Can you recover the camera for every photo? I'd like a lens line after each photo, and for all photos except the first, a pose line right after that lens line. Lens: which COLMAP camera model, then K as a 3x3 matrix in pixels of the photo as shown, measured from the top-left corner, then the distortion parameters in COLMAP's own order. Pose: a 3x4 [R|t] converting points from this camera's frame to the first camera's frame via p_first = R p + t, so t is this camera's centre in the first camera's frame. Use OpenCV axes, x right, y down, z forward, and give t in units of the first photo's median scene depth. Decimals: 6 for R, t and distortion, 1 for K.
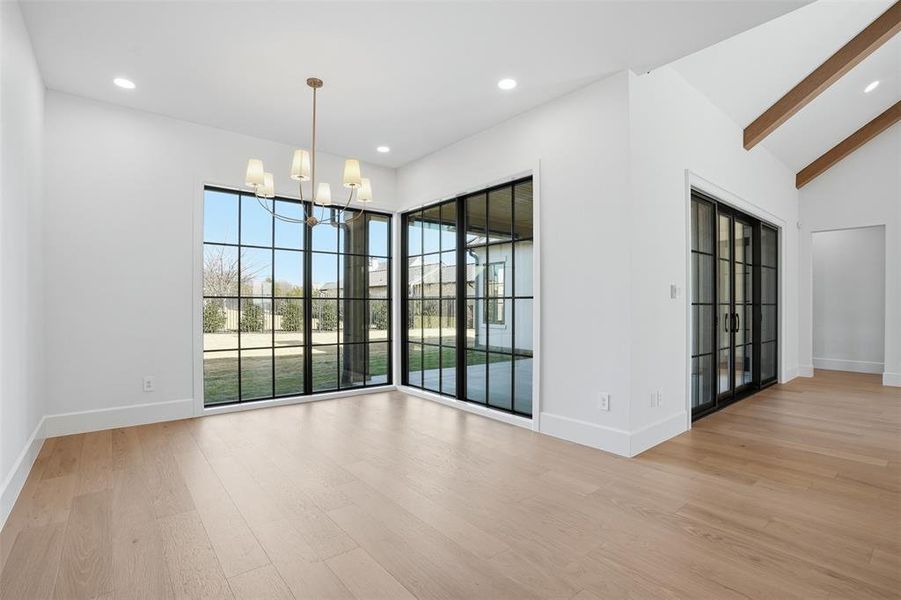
lens RADIAL K [[422.0, 0, 450.5], [0, 422.0, 300.0], [0, 0, 1]] dist [-0.071328, 0.030111]
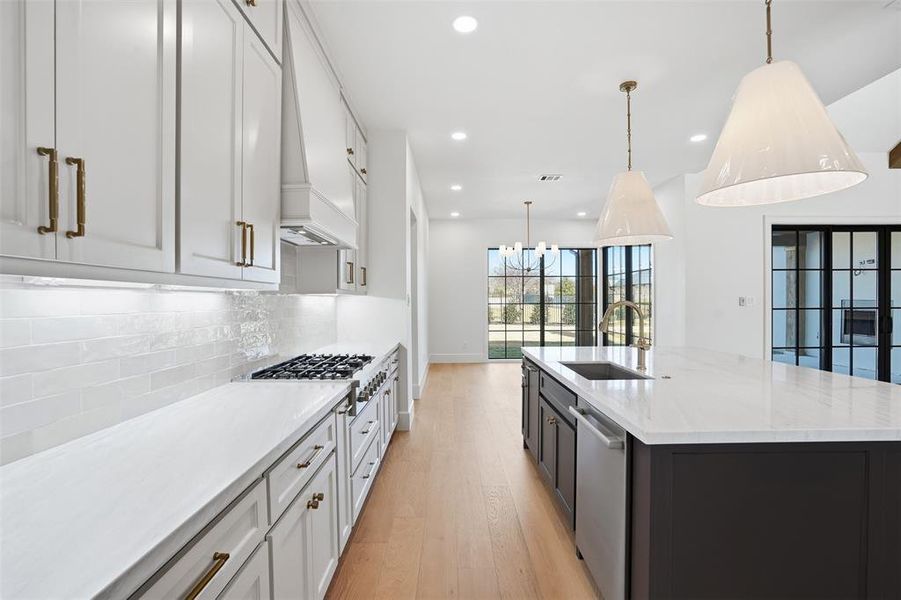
lens RADIAL K [[422.0, 0, 450.5], [0, 422.0, 300.0], [0, 0, 1]] dist [-0.071328, 0.030111]
pose [[0.771497, -0.001690, -0.636231, 0.476662], [0.008535, 0.999934, 0.007694, -0.034317], [0.636176, -0.011366, 0.771460, -0.591177]]
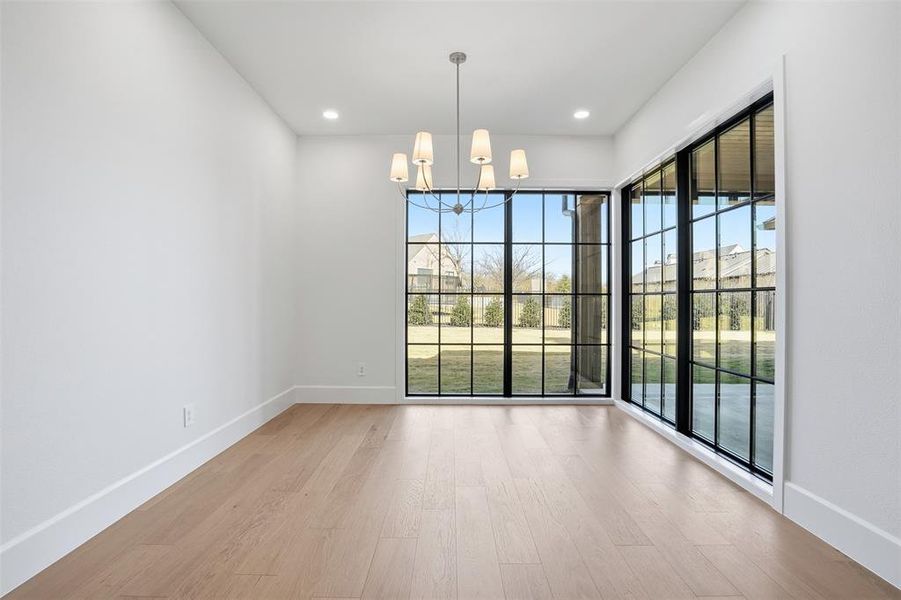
lens RADIAL K [[437.9, 0, 450.5], [0, 437.9, 300.0], [0, 0, 1]] dist [-0.043877, 0.000004]
pose [[0.779897, 0.002086, -0.625905, 0.170053], [0.003975, 0.999958, 0.008284, 0.001363], [0.625896, -0.008949, 0.779855, 0.157381]]
